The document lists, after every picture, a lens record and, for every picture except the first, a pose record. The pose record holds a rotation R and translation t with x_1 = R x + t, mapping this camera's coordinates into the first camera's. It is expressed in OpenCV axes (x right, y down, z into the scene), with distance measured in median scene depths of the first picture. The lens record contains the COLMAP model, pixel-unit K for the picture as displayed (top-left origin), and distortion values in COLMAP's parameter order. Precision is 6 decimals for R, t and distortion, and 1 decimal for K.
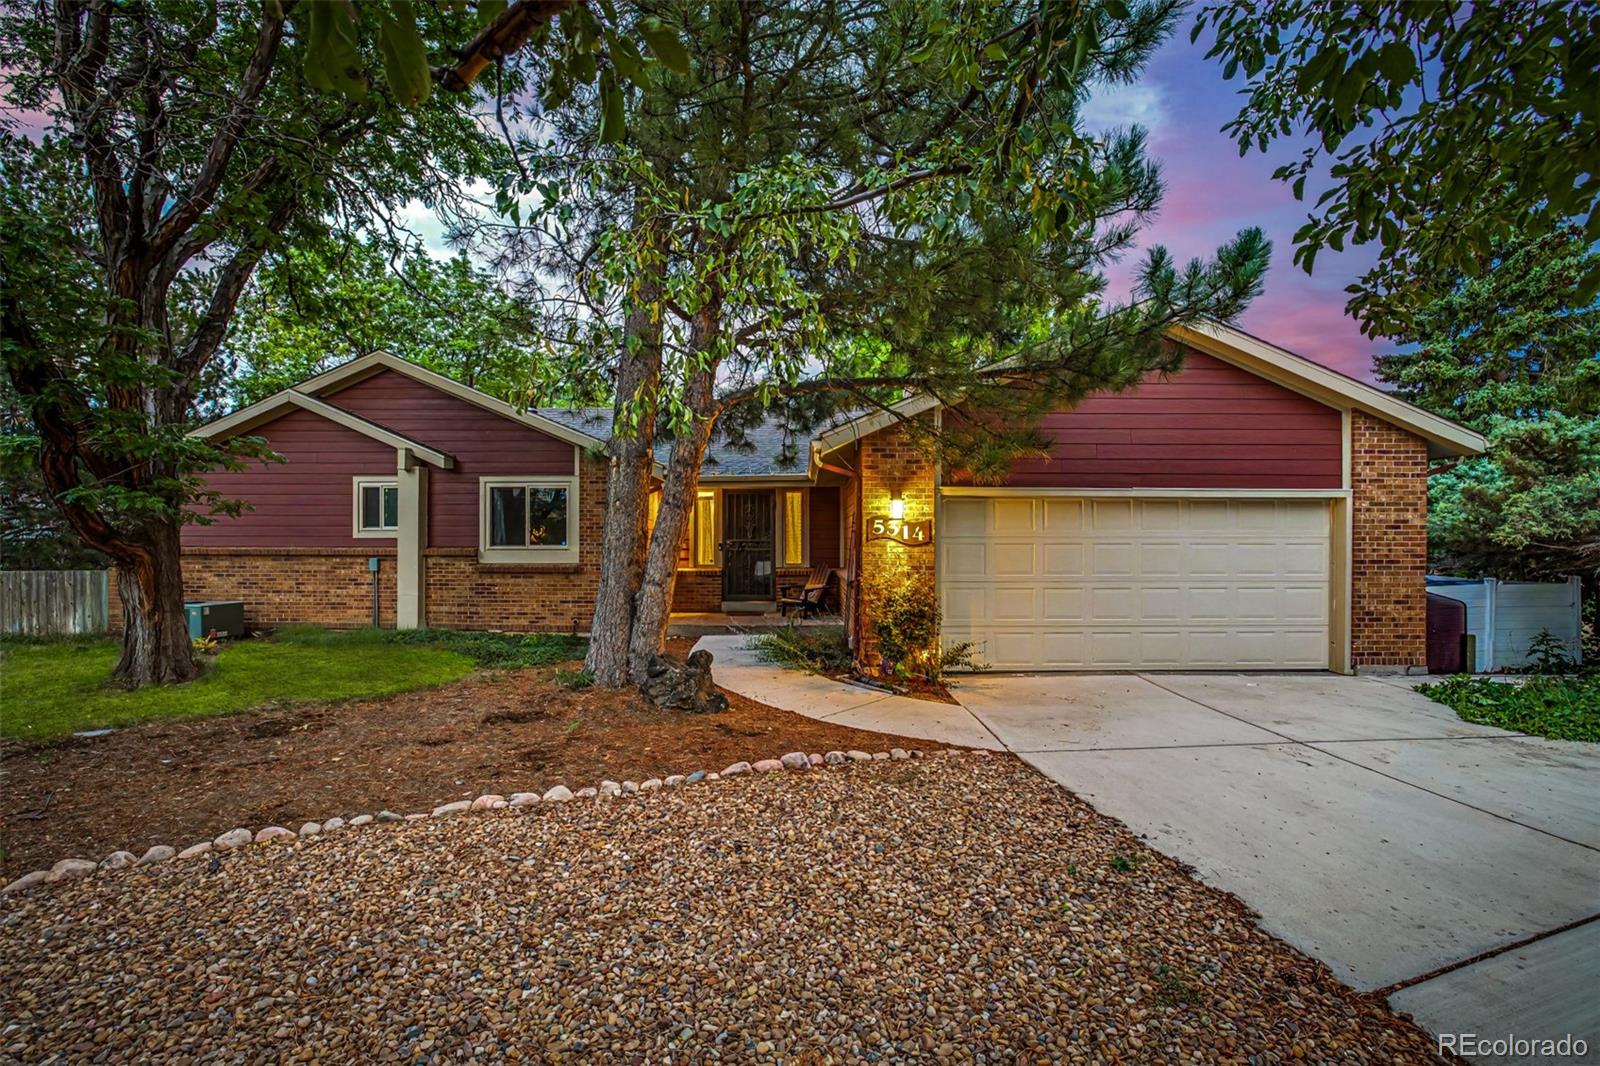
lens RADIAL K [[692.1, 0, 795.1], [0, 692.1, 547.0], [0, 0, 1]] dist [-0.047857, 0.016581]
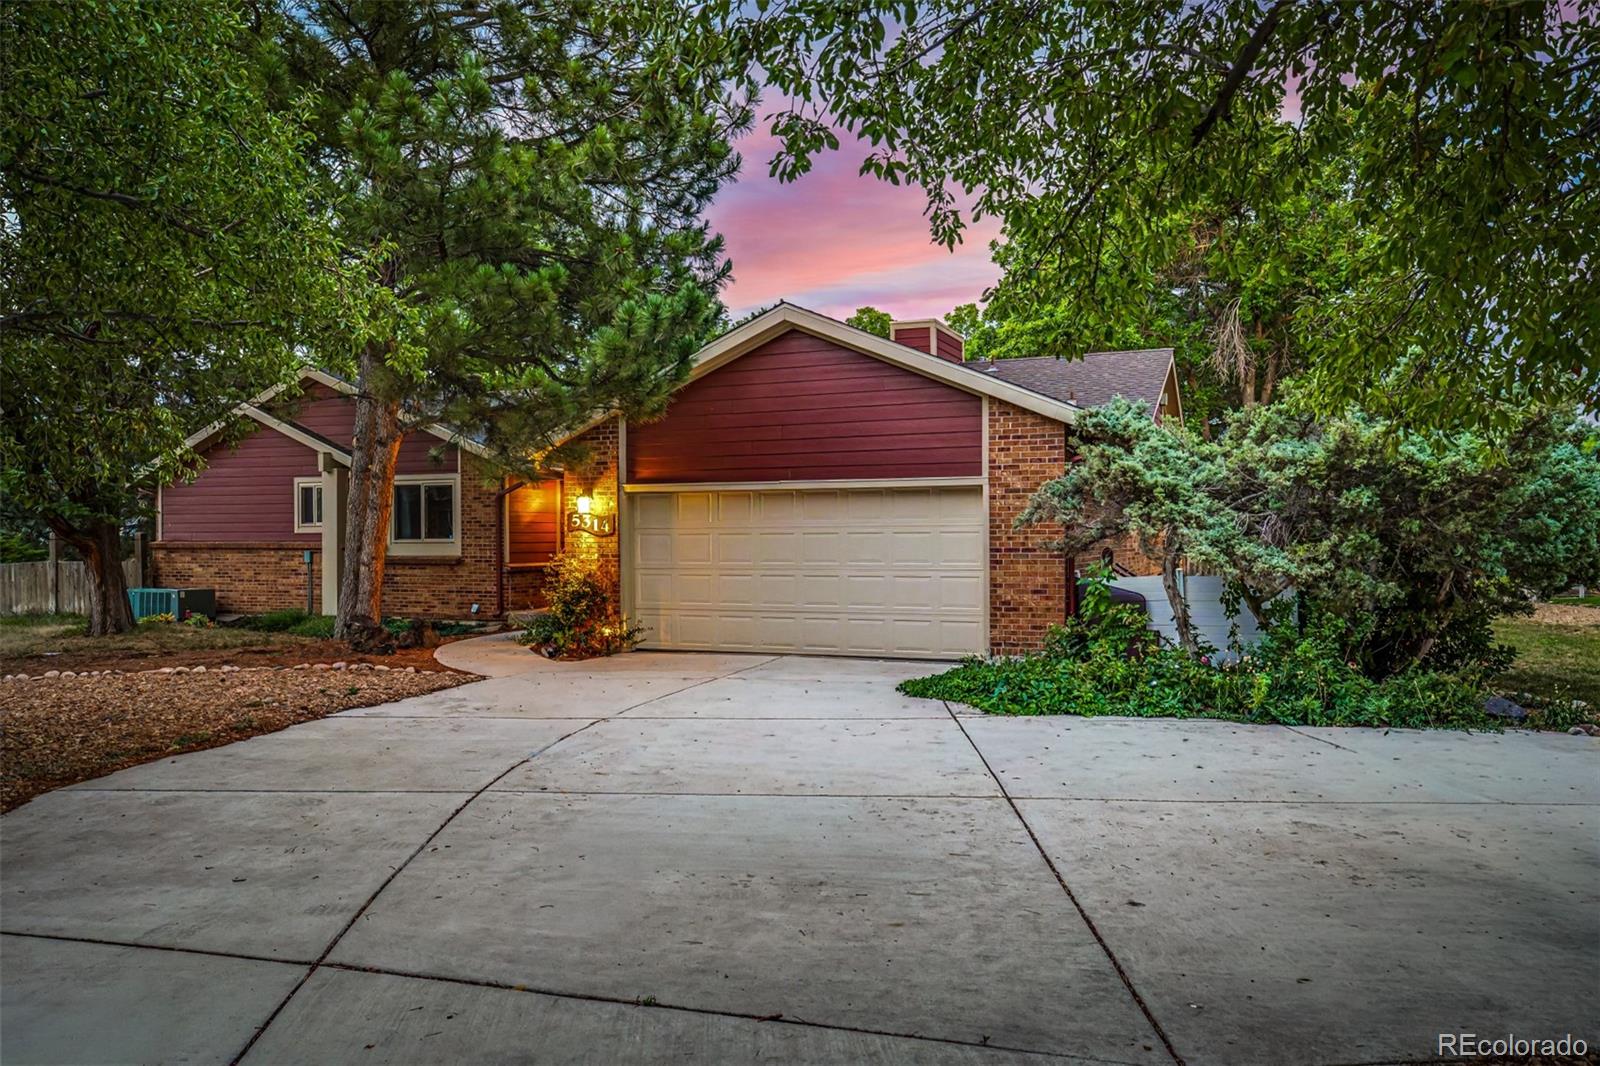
lens RADIAL K [[1167.2, 0, 802.7], [0, 1167.2, 561.8], [0, 0, 1]] dist [0.006104, 0.001188]
pose [[0.928338, 0.002349, -0.371729, 1.169958], [0.002839, 0.999906, 0.013408, 0.014924], [0.371726, -0.013502, 0.928244, -0.659514]]
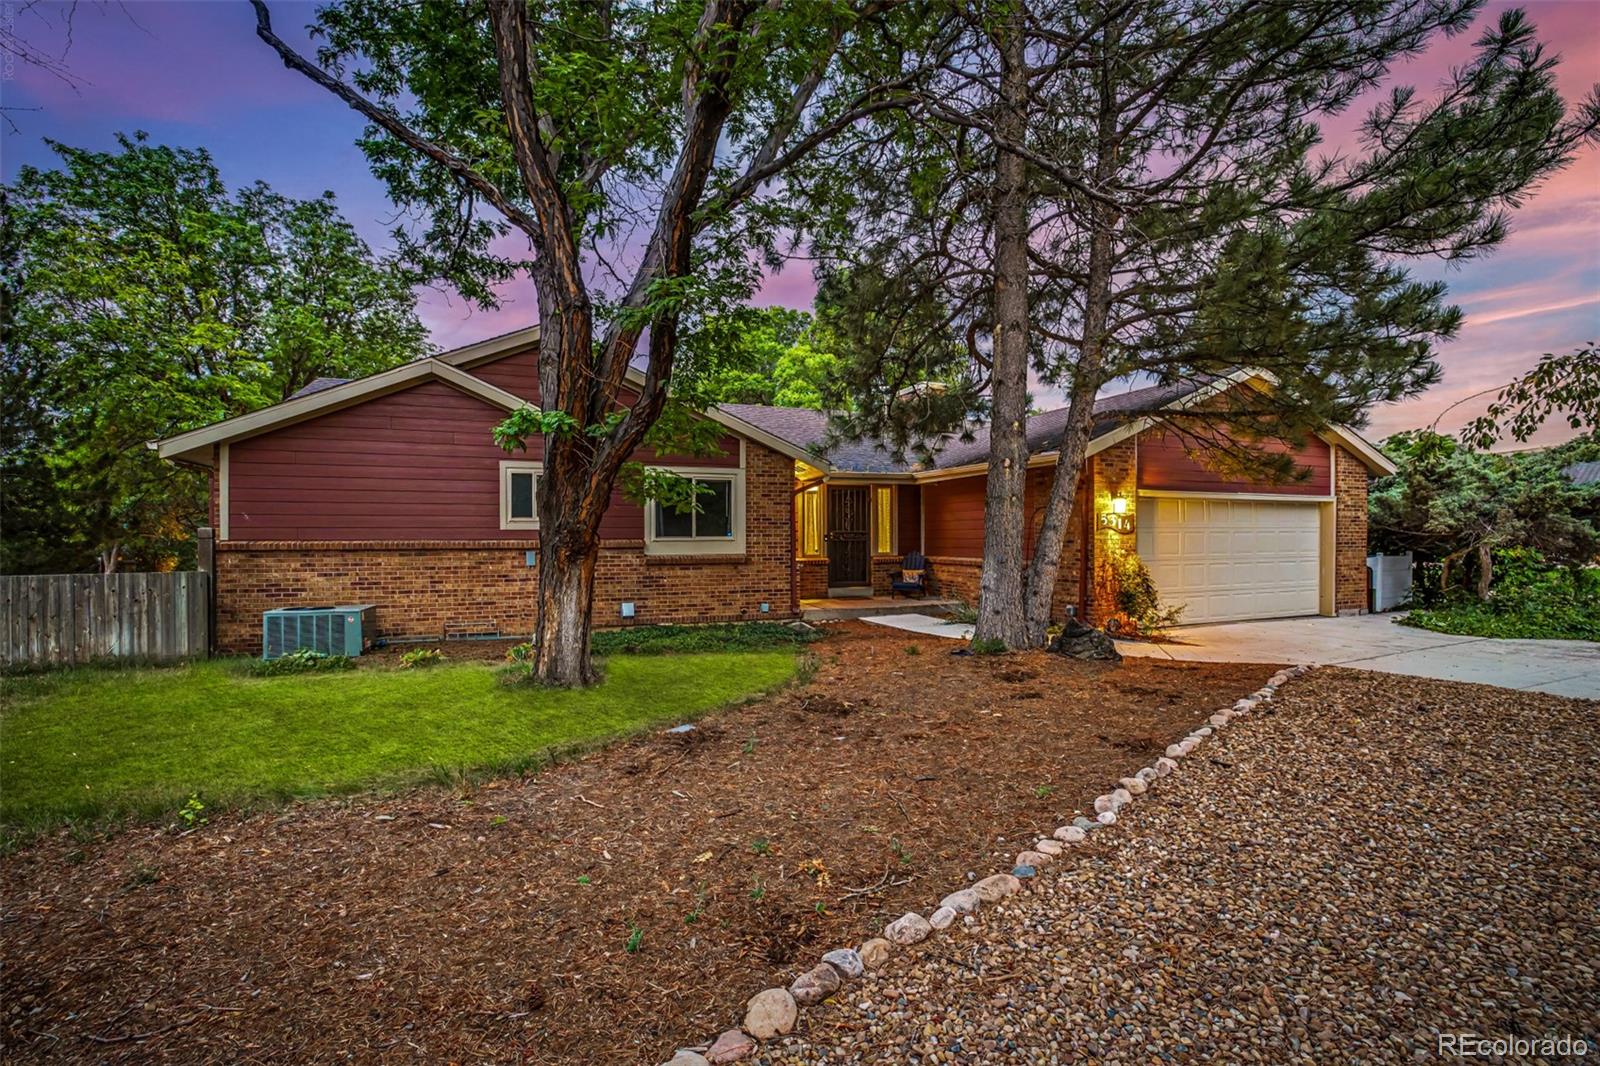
lens RADIAL K [[692.1, 0, 795.1], [0, 692.1, 547.0], [0, 0, 1]] dist [-0.047857, 0.016581]
pose [[0.930169, -0.010310, 0.366987, -0.865494], [0.007788, 0.999935, 0.008354, 0.007284], [-0.367050, -0.004912, 0.930188, 0.016155]]
